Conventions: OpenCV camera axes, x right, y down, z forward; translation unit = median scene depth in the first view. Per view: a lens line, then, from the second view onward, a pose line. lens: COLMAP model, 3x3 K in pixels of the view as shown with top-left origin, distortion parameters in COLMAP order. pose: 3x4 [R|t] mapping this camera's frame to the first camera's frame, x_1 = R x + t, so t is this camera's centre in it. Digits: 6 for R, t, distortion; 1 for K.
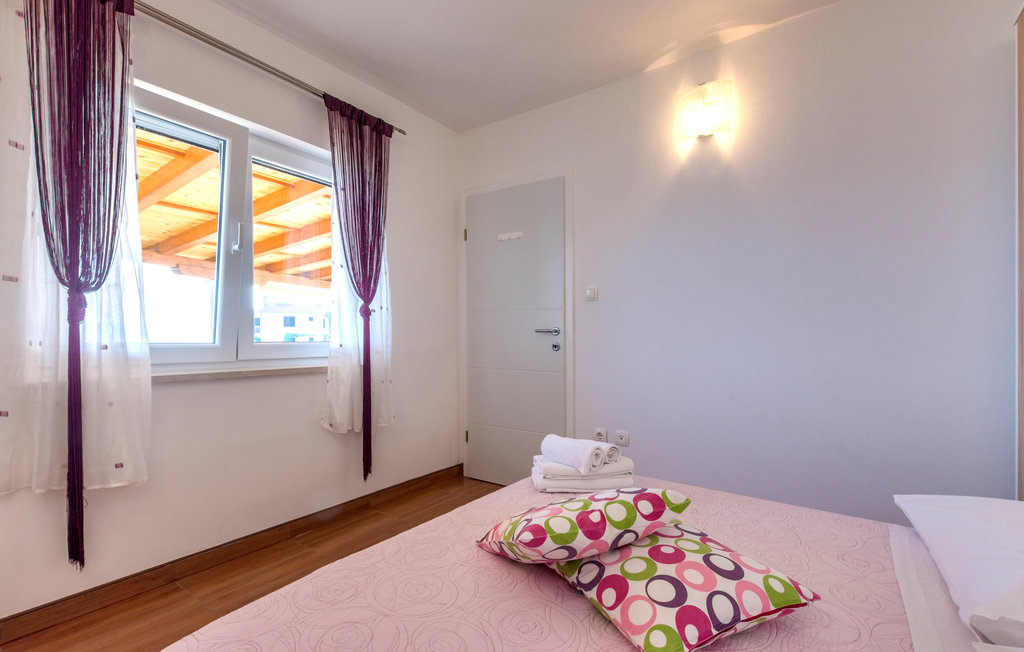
lens RADIAL K [[450.3, 0, 516.4], [0, 450.3, 341.3], [0, 0, 1]] dist [0.002647, -0.000004]
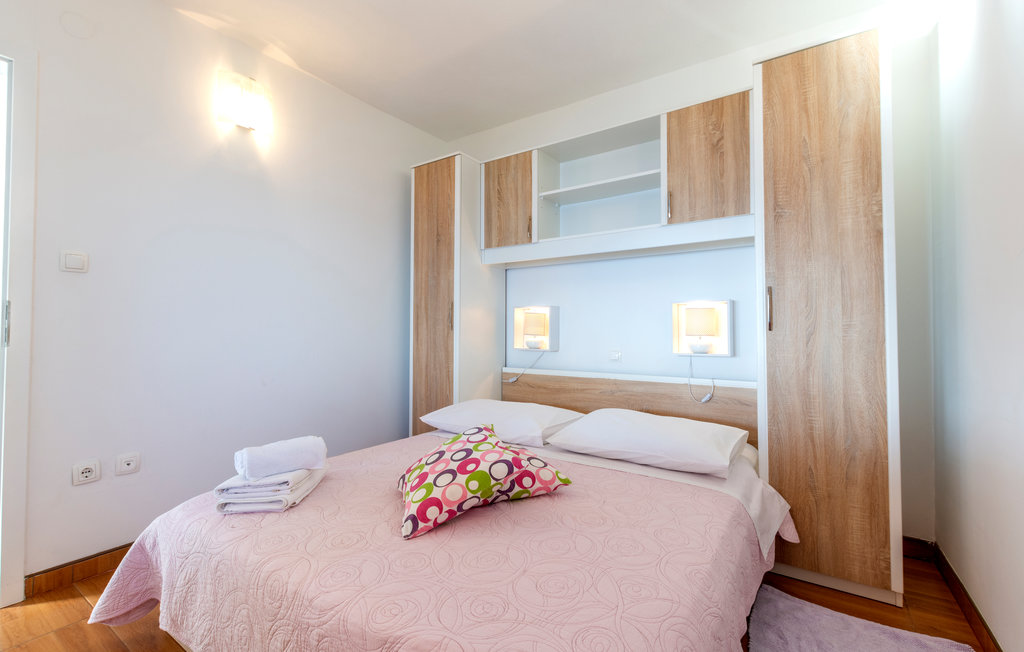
lens RADIAL K [[449.2, 0, 509.0], [0, 449.2, 319.7], [0, 0, 1]] dist [0.003711, -0.000301]
pose [[-0.013655, 0.016531, 0.999770, -0.614662], [0.006854, 0.999841, -0.016438, -0.006897], [-0.999883, 0.006628, -0.013766, 0.446619]]
